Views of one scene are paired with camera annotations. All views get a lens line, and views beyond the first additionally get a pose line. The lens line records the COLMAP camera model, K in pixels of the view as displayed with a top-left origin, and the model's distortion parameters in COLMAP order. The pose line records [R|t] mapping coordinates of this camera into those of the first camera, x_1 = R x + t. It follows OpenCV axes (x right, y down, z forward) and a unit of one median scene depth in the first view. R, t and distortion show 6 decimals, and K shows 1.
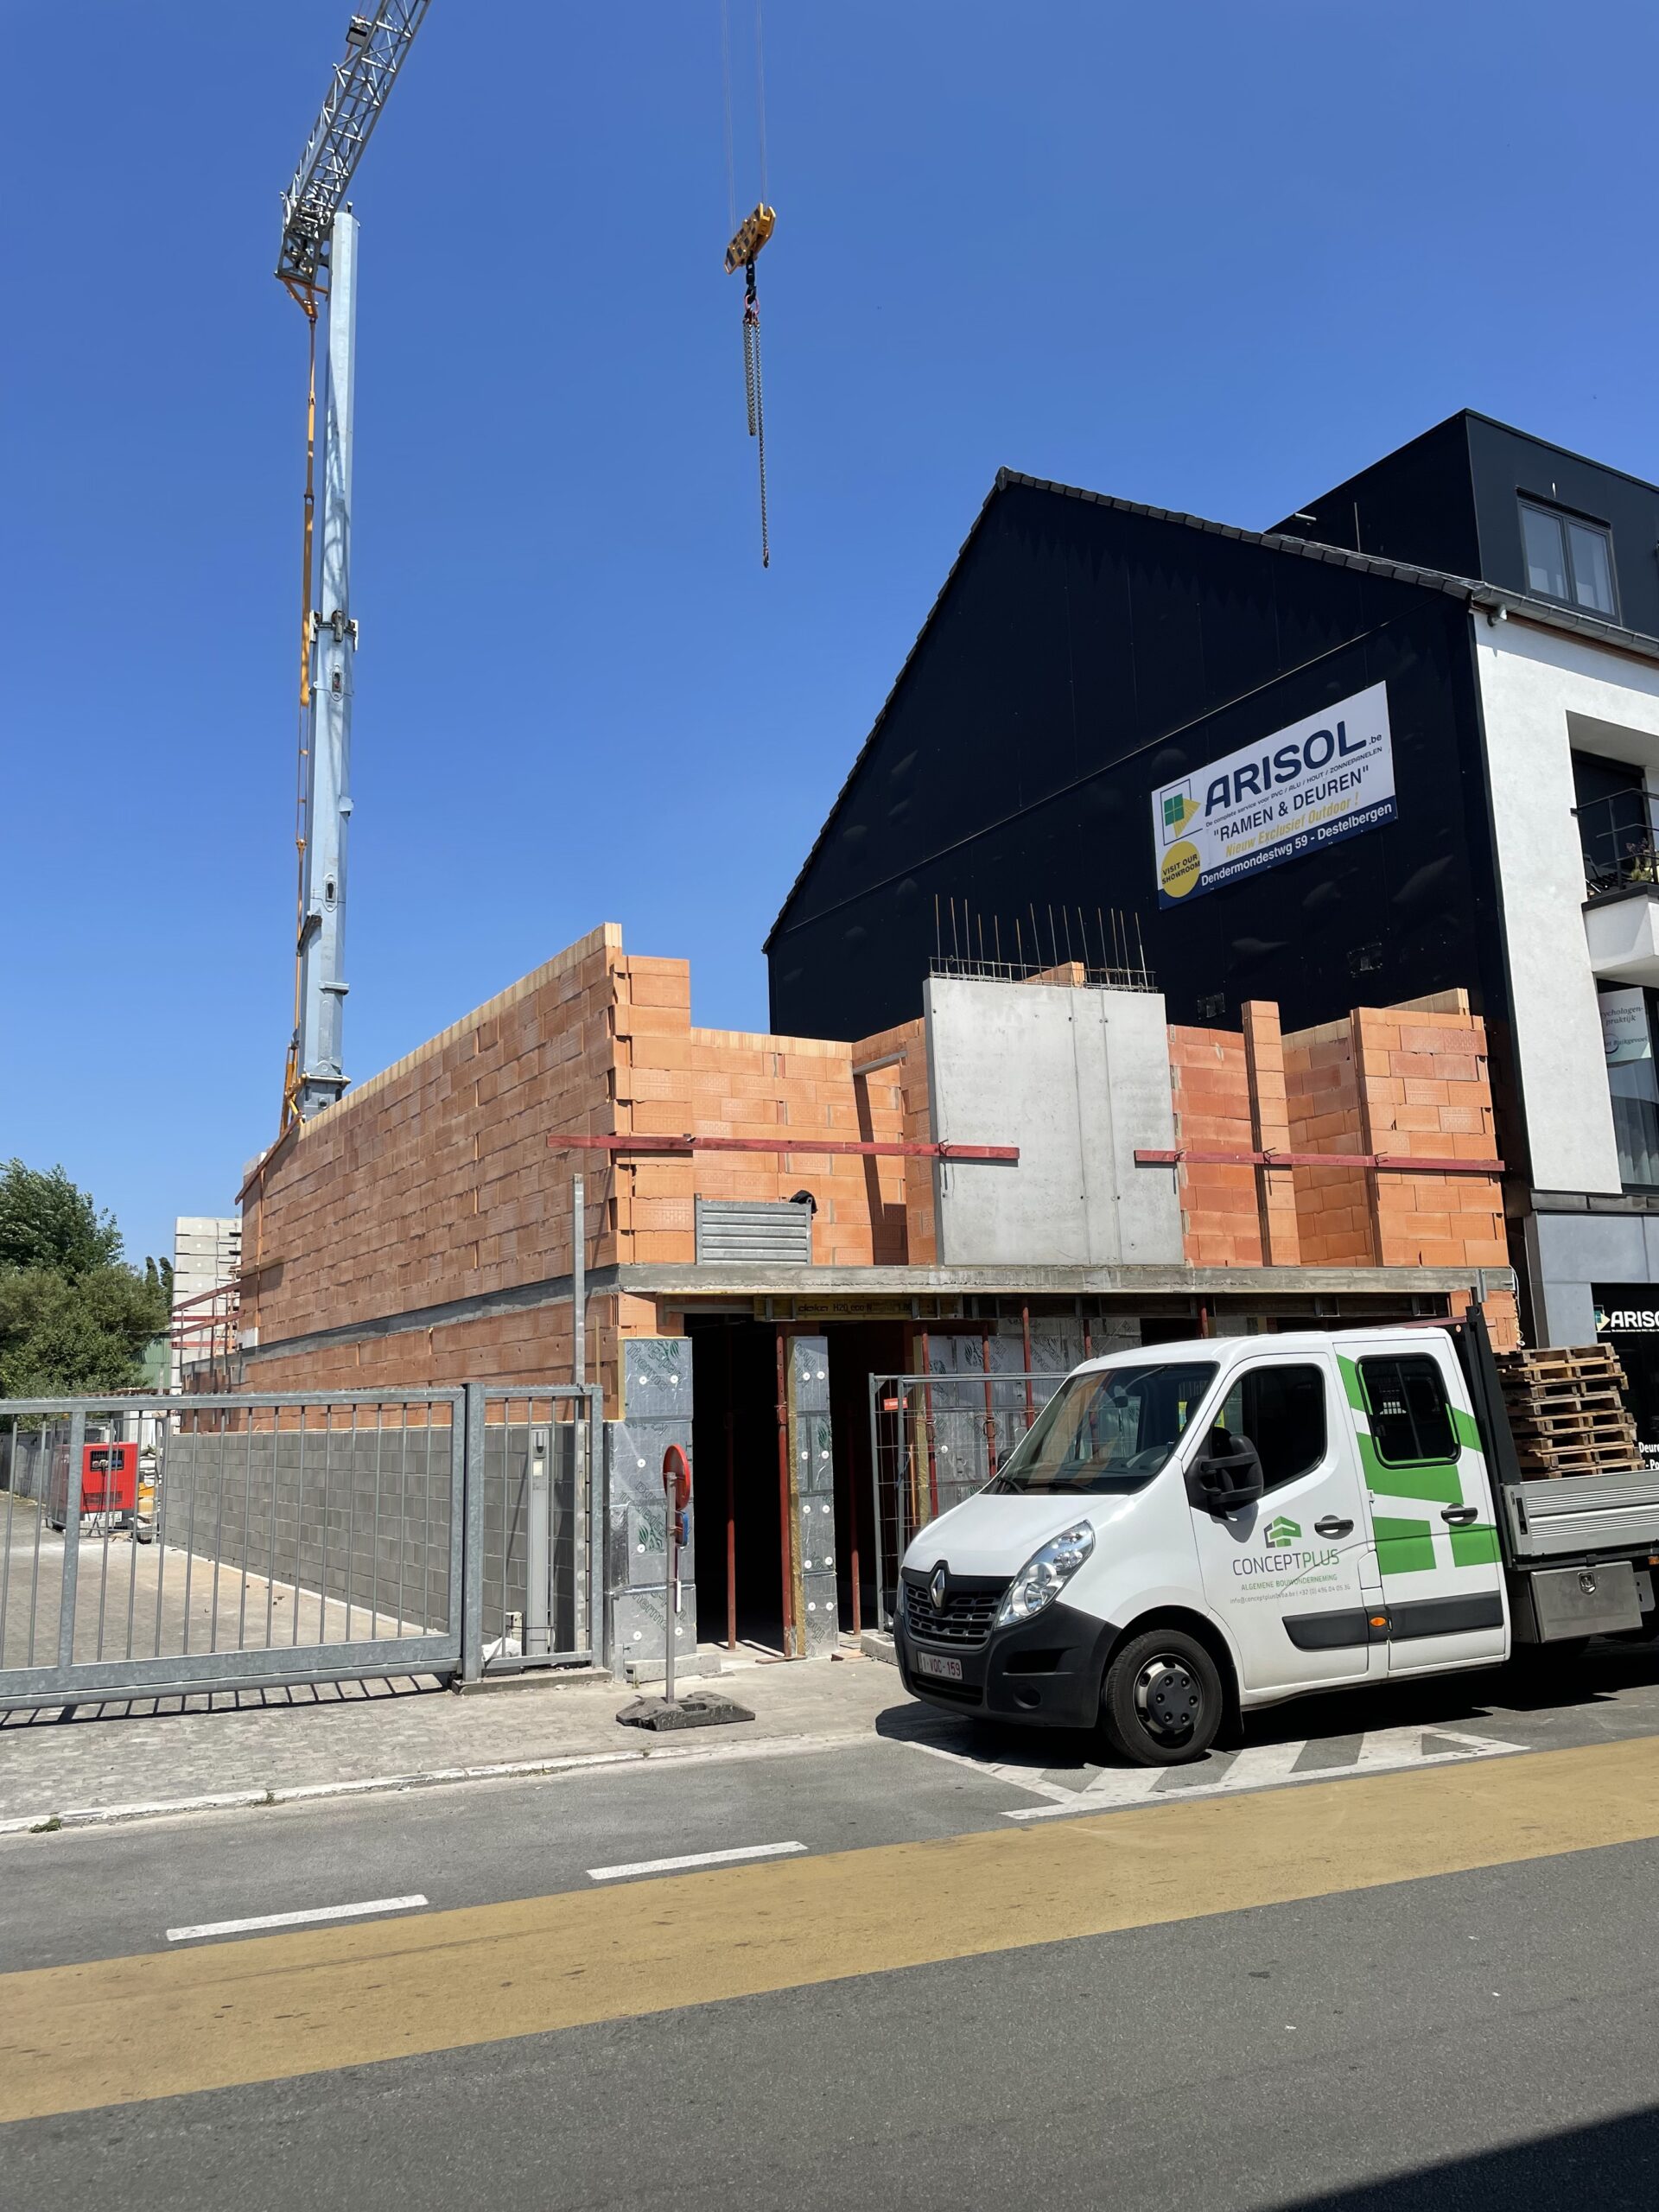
lens RADIAL K [[1661.0, 0, 807.8], [0, 1661.0, 1090.2], [0, 0, 1]] dist [0.074879, -0.079743]
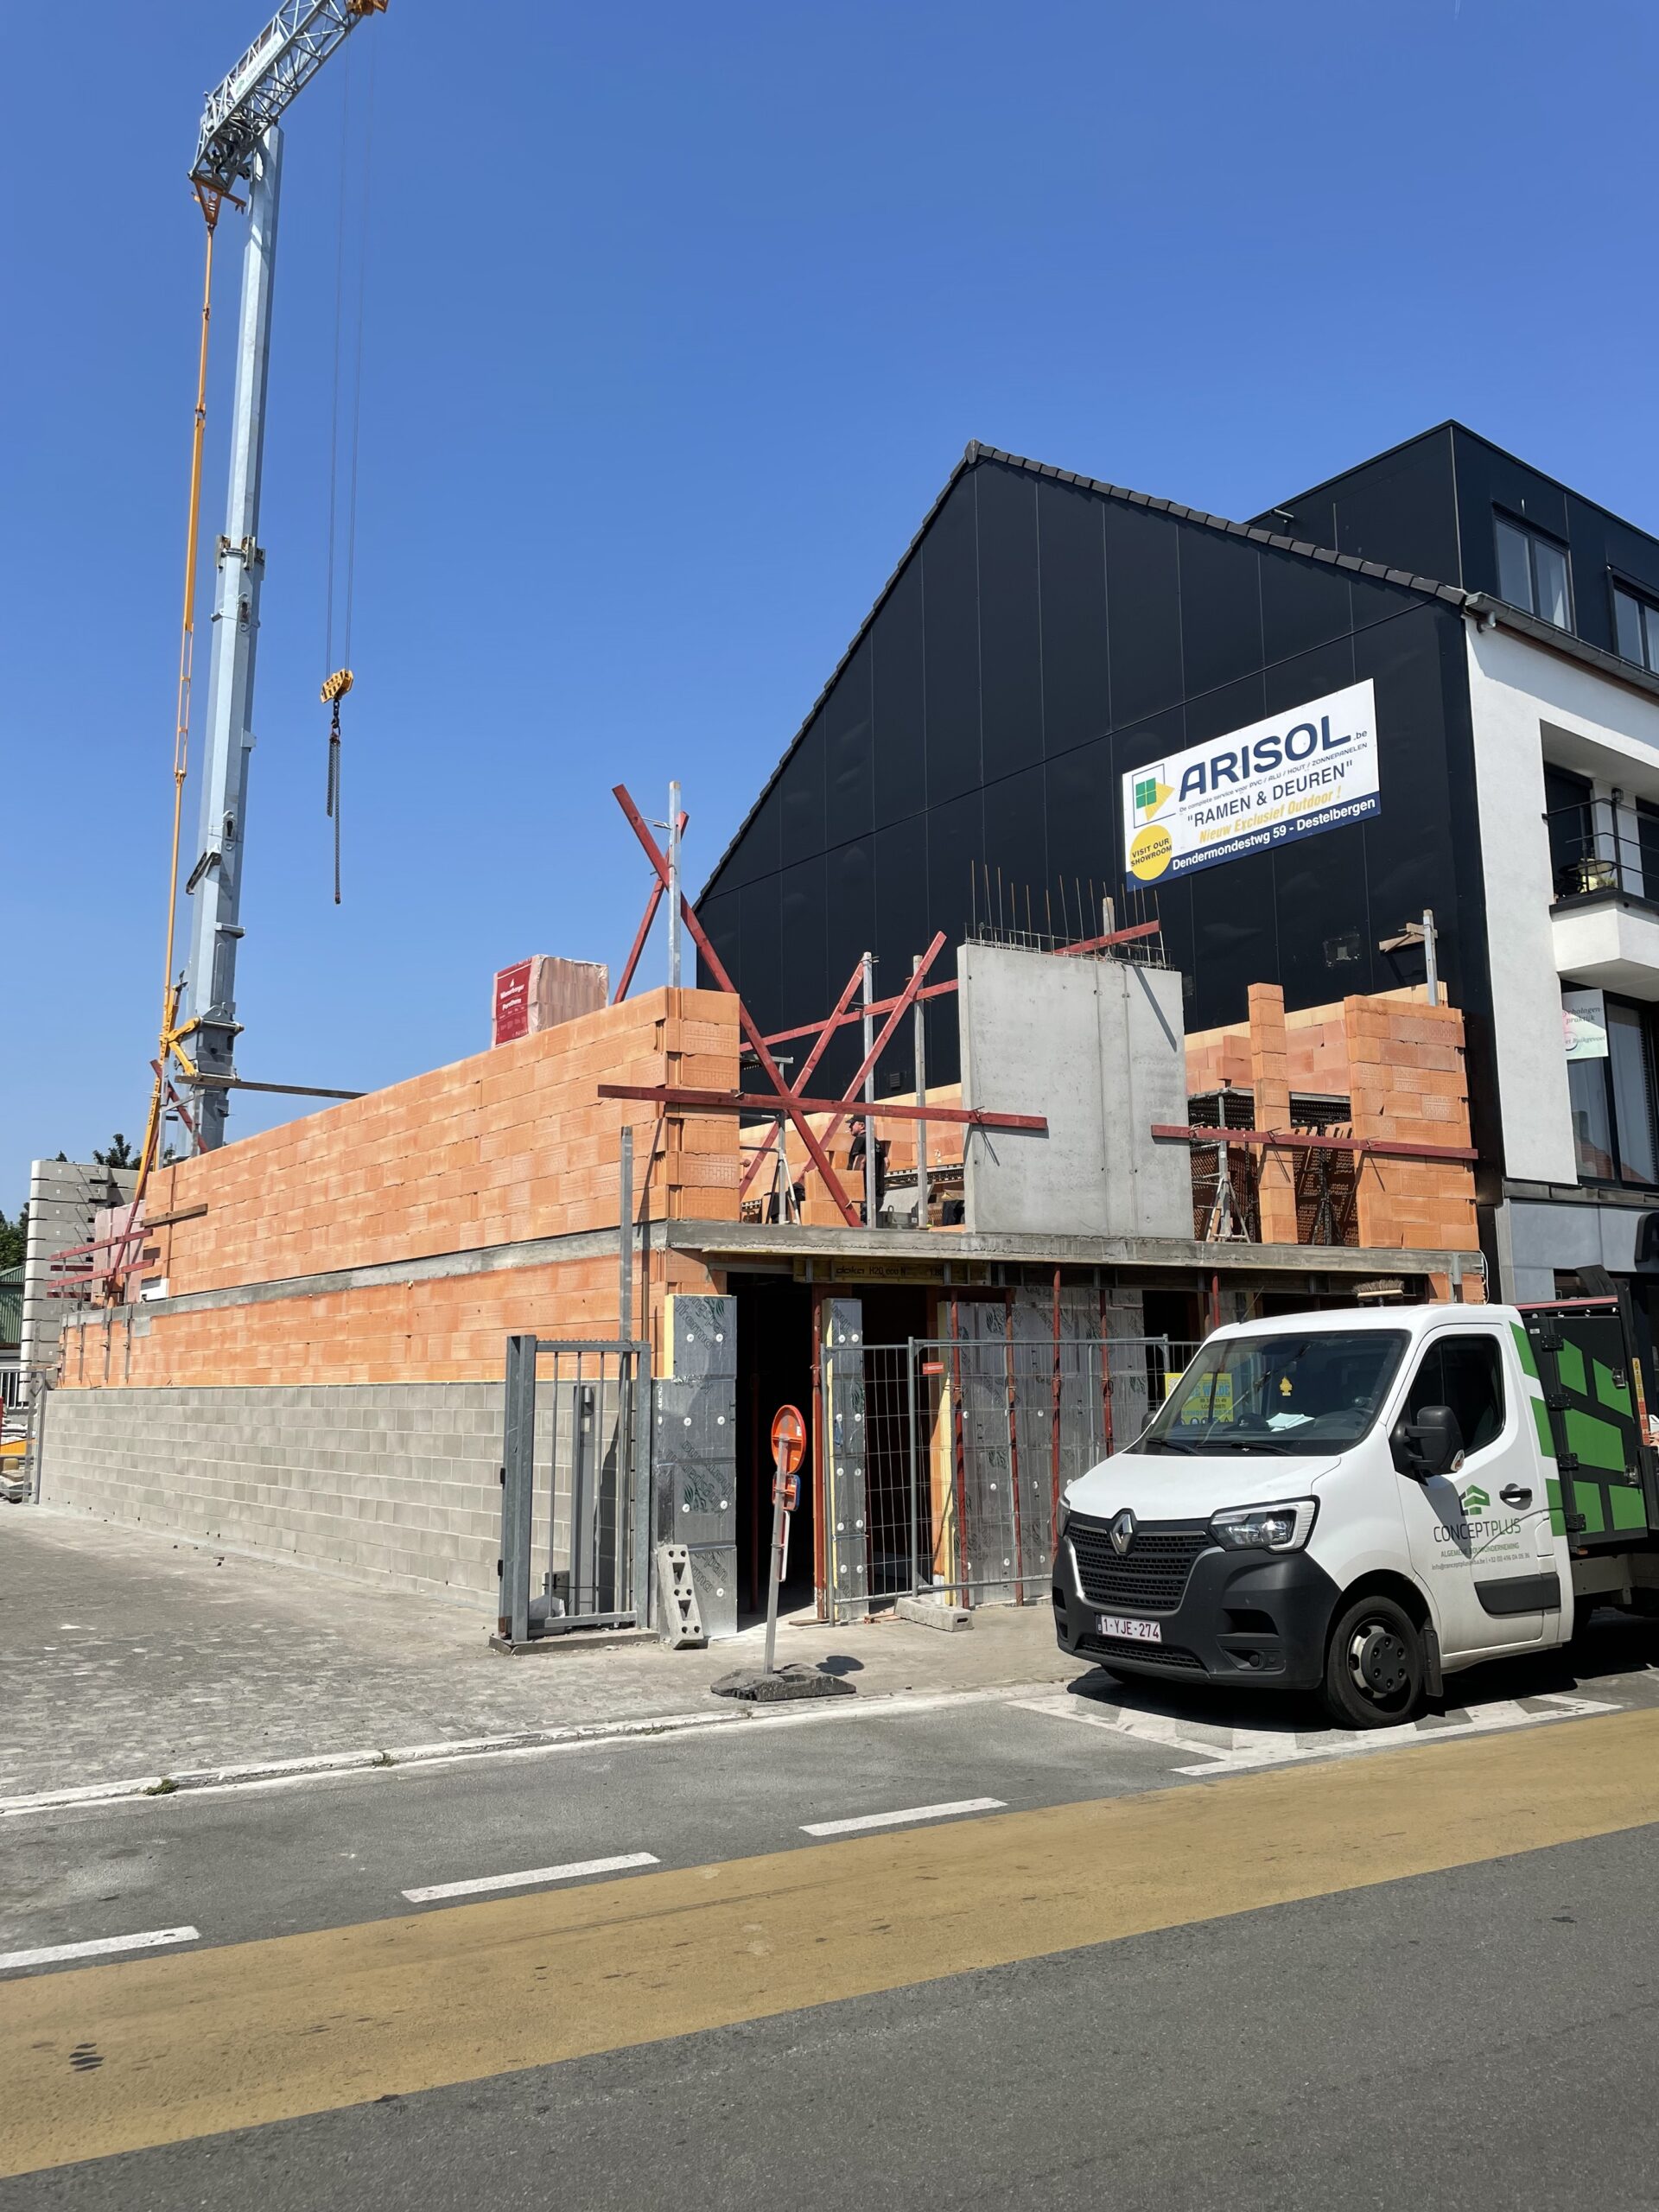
lens RADIAL K [[1661.0, 0, 825.1], [0, 1661.0, 1095.1], [0, 0, 1]] dist [0.074879, -0.079743]
pose [[0.992305, 0.040528, 0.116997, -0.109257], [-0.042518, 0.998989, 0.014567, 0.010796], [-0.116288, -0.019430, 0.993025, 0.016870]]
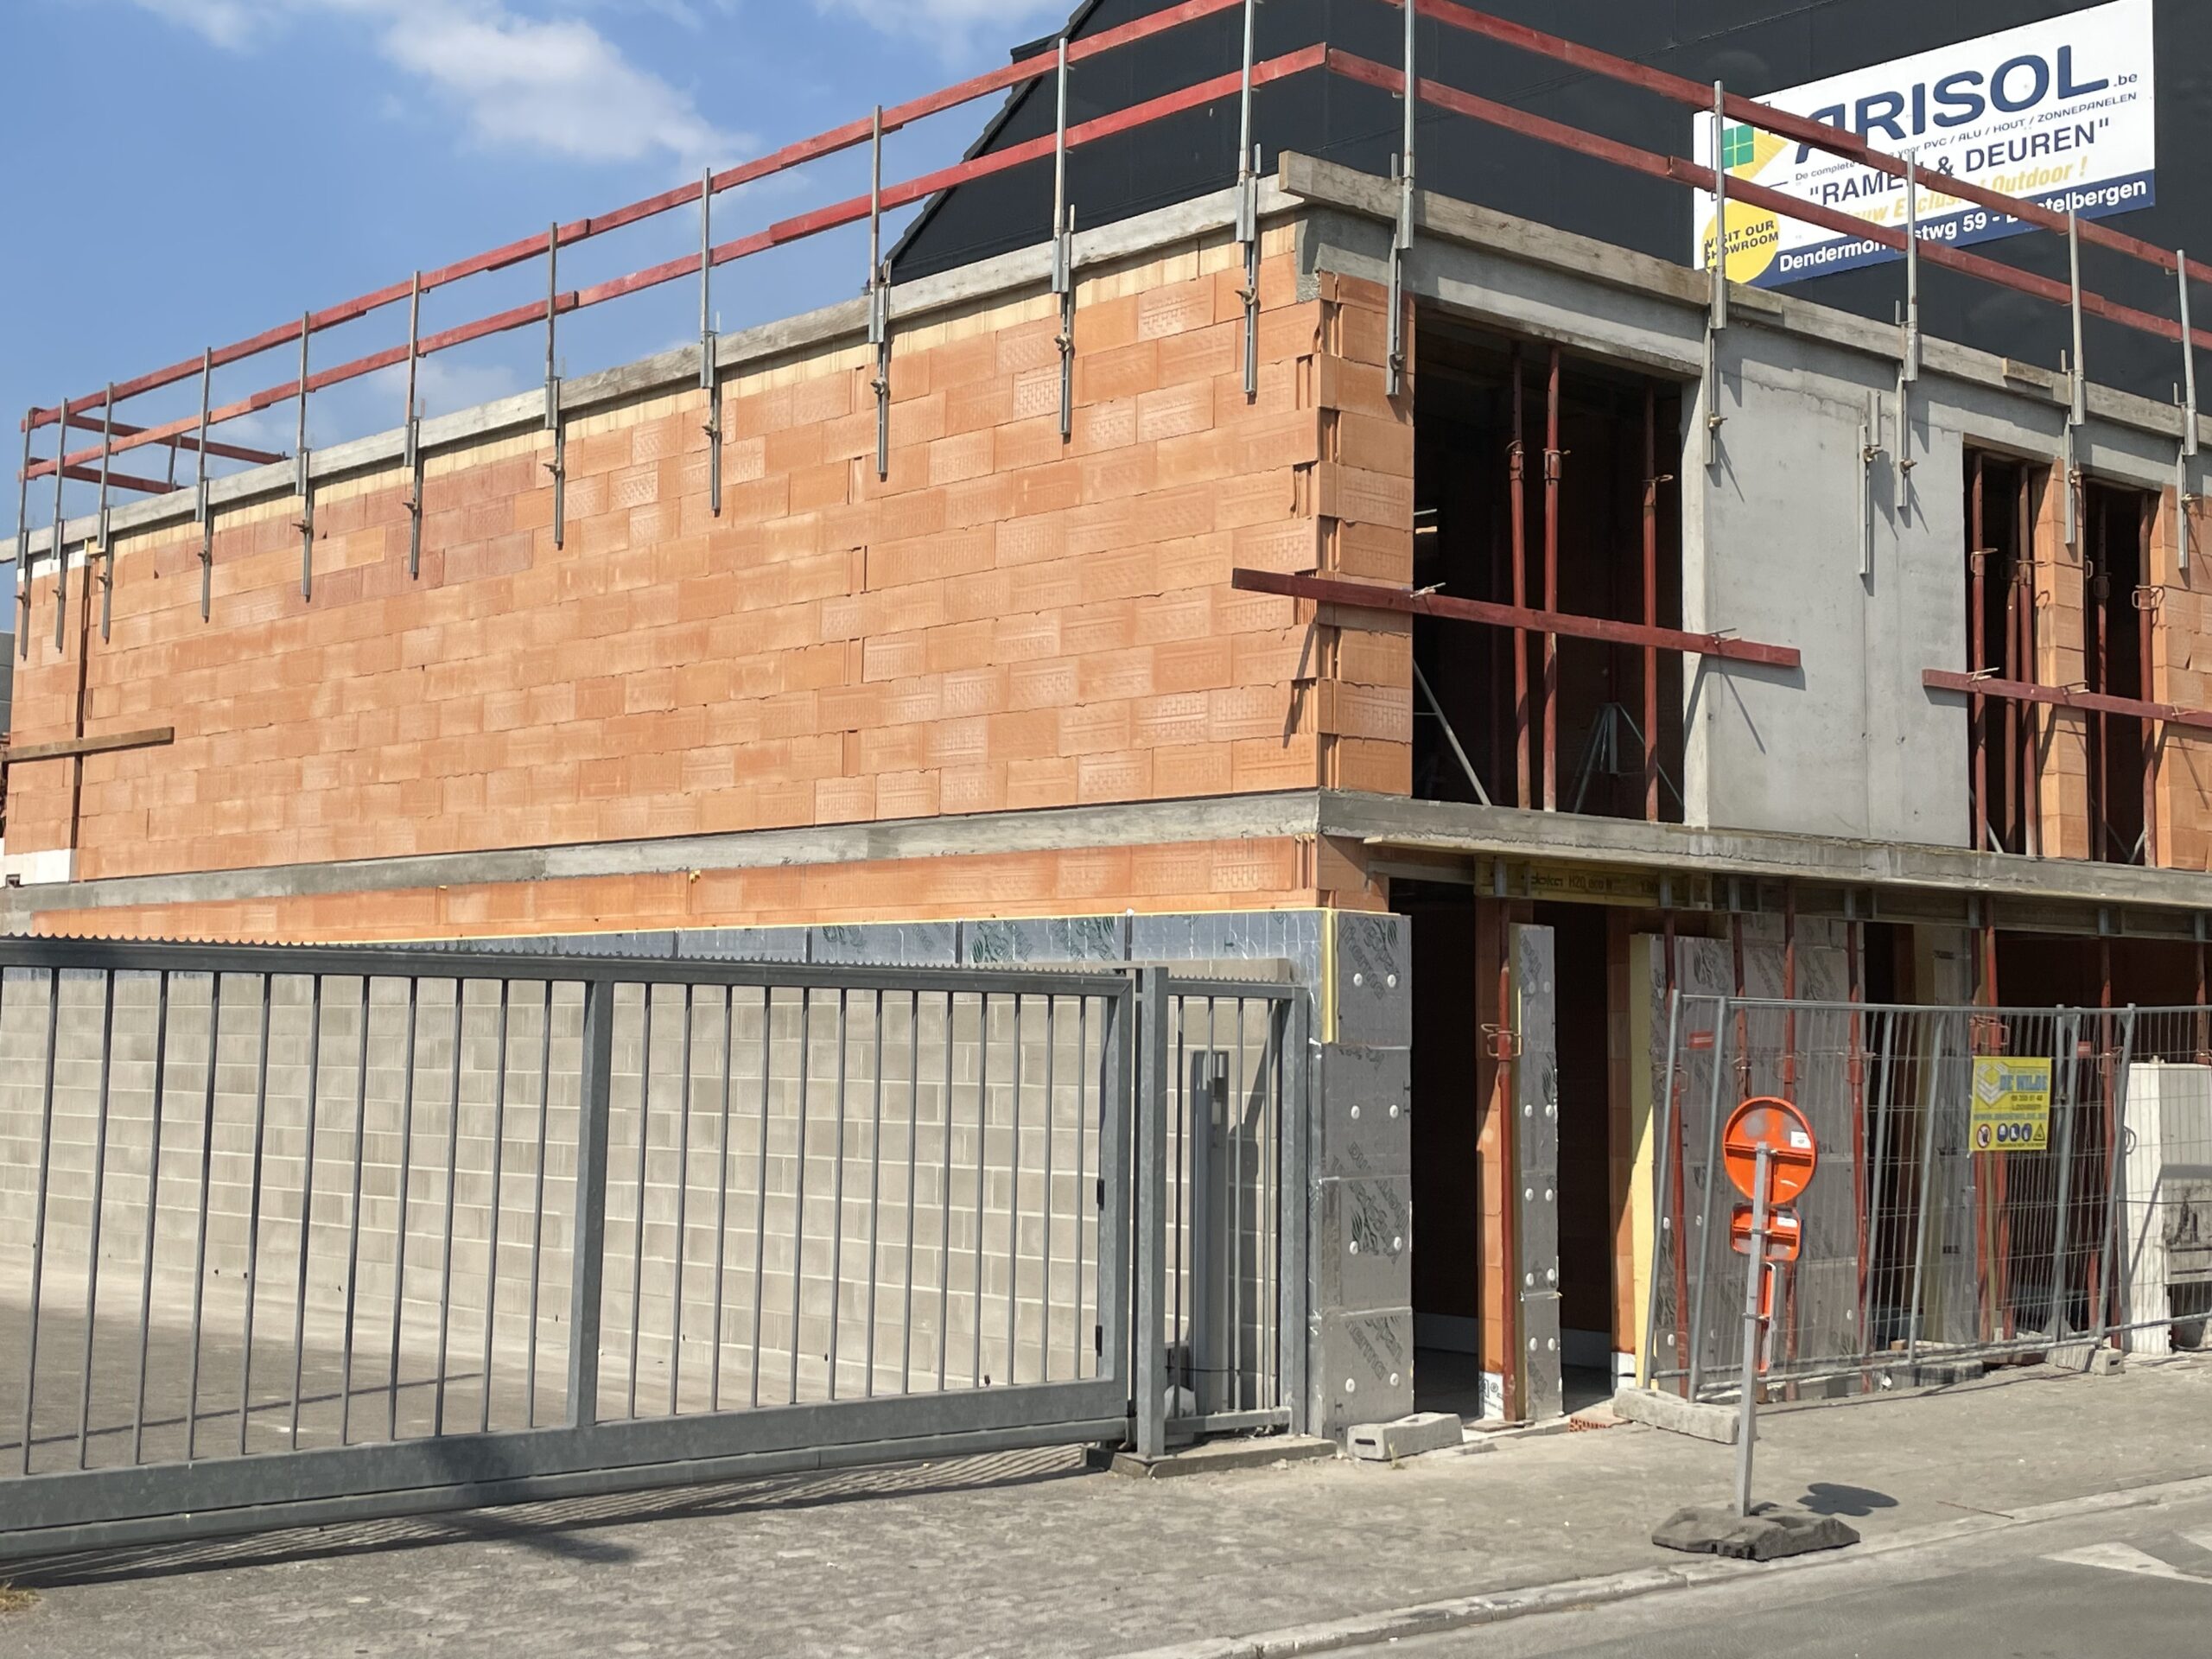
lens RADIAL K [[2580.6, 0, 1071.2], [0, 2580.6, 799.7], [0, 0, 1]] dist [0.034163, 0.000000]
pose [[0.962333, 0.068549, 0.263090, -0.352218], [-0.092833, 0.992382, 0.080995, 0.032310], [-0.255534, -0.102367, 0.961365, 0.097203]]
